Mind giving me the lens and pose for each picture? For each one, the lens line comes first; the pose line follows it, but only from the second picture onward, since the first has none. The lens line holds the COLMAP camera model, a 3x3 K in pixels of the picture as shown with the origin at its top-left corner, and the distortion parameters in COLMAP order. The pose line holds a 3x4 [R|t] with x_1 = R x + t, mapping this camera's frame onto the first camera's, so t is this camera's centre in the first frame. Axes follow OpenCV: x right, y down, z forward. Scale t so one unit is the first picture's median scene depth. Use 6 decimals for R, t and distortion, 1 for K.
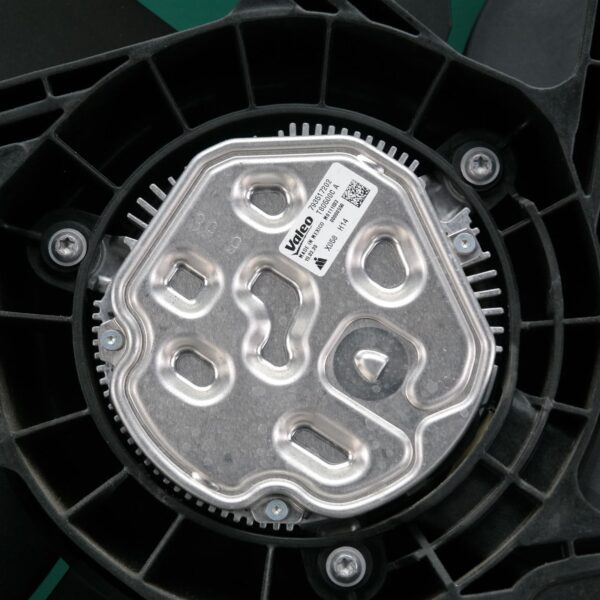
lens RADIAL K [[2033.4, 0, 298.9], [0, 2033.4, 301.2], [0, 0, 1]] dist [0.316792, 0.000000]
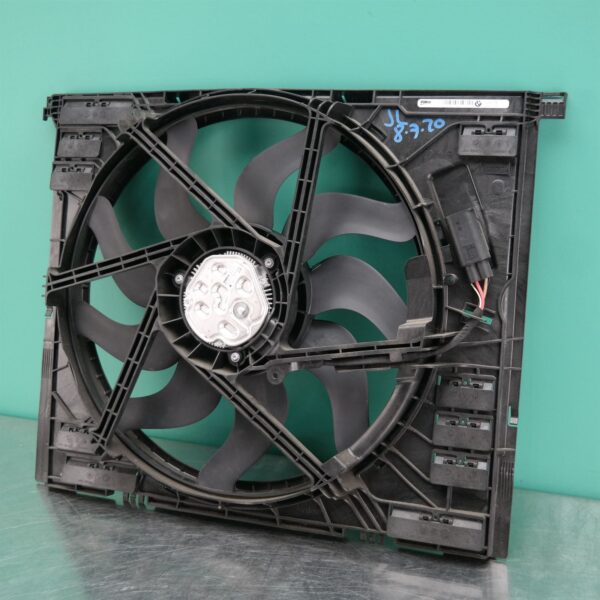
lens RADIAL K [[973.1, 0, 298.3], [0, 973.1, 301.8], [0, 0, 1]] dist [-0.037641, 0.000000]
pose [[0.934752, 0.046019, -0.352307, 0.853400], [0.002290, 0.990775, 0.135494, -0.259017], [0.355292, -0.127460, 0.926024, -0.817596]]
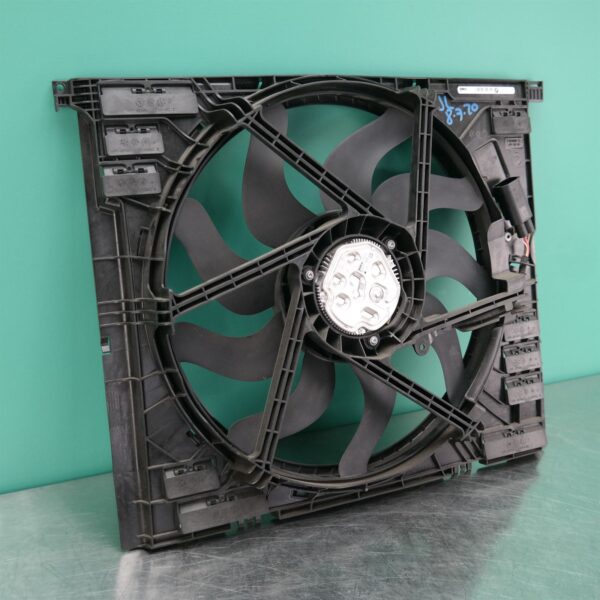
lens RADIAL K [[892.7, 0, 299.0], [0, 892.7, 298.6], [0, 0, 1]] dist [-0.027745, 0.000000]
pose [[0.875887, -0.133752, 0.463607, -0.985779], [0.043996, 0.978949, 0.199309, -0.344503], [-0.480506, -0.154176, 0.863333, -0.554733]]
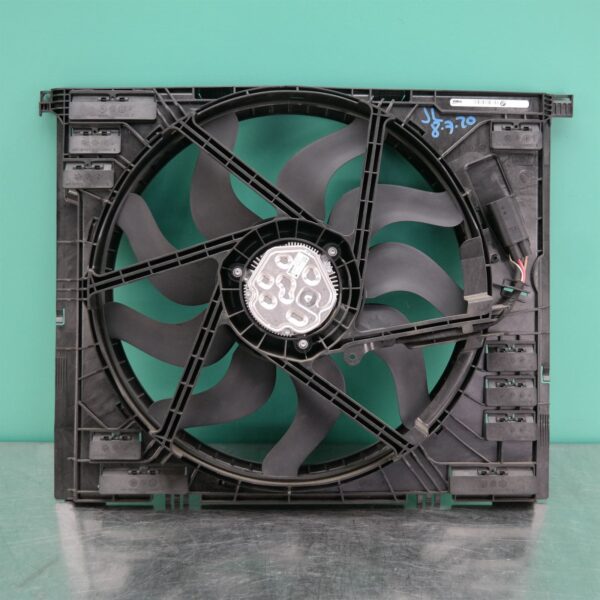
lens RADIAL K [[973.1, 0, 300.6], [0, 973.1, 298.8], [0, 0, 1]] dist [-0.037641, 0.000000]
pose [[0.999071, -0.021004, 0.037631, -0.059481], [0.016183, 0.992134, 0.124133, -0.228313], [-0.039943, -0.123409, 0.991552, -1.070880]]
